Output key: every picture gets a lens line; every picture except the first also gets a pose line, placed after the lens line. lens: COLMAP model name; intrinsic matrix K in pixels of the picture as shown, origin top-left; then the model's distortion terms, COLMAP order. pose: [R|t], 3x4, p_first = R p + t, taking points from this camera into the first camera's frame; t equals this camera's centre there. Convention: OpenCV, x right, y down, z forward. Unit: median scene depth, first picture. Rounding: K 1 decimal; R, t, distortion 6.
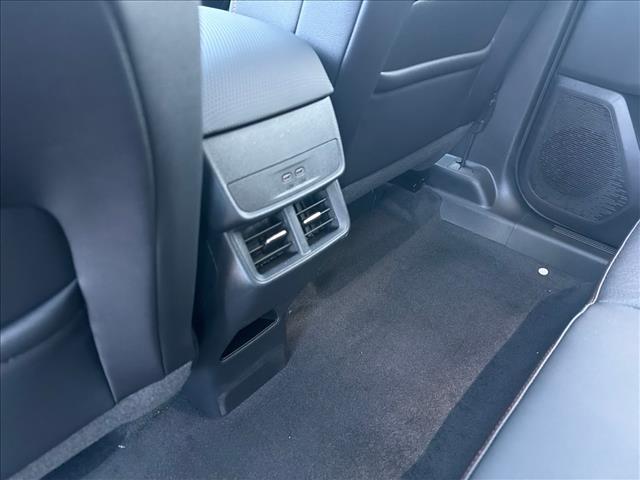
lens RADIAL K [[449.3, 0, 320.0], [0, 449.3, 240.0], [0, 0, 1]] dist [0.043116, -0.072893]
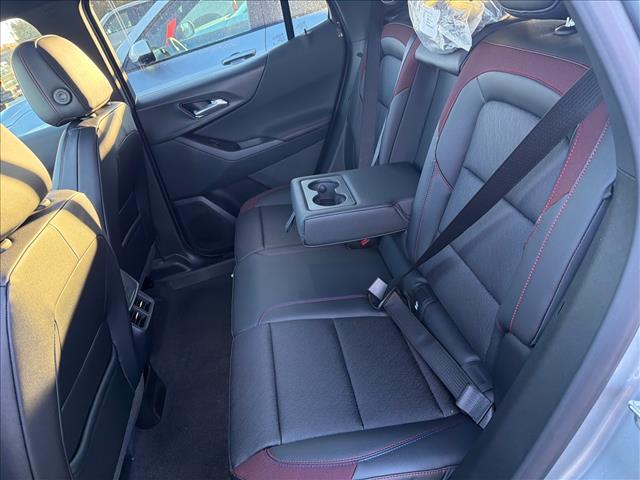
lens RADIAL K [[449.3, 0, 320.0], [0, 449.3, 240.0], [0, 0, 1]] dist [0.043116, -0.072893]
pose [[0.588593, -0.561927, 0.581203, -0.392270], [0.667812, 0.743134, 0.042183, 0.138778], [-0.455615, 0.363305, 0.812665, -0.959991]]
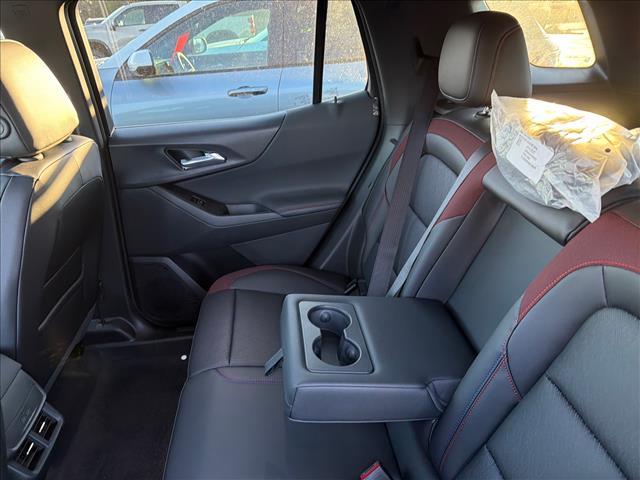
lens RADIAL K [[449.3, 0, 320.0], [0, 449.3, 240.0], [0, 0, 1]] dist [0.043116, -0.072893]
pose [[0.644853, -0.391099, 0.656663, -0.106551], [0.499660, 0.865860, 0.025020, -0.104748], [-0.578363, 0.311974, 0.753769, -0.719239]]
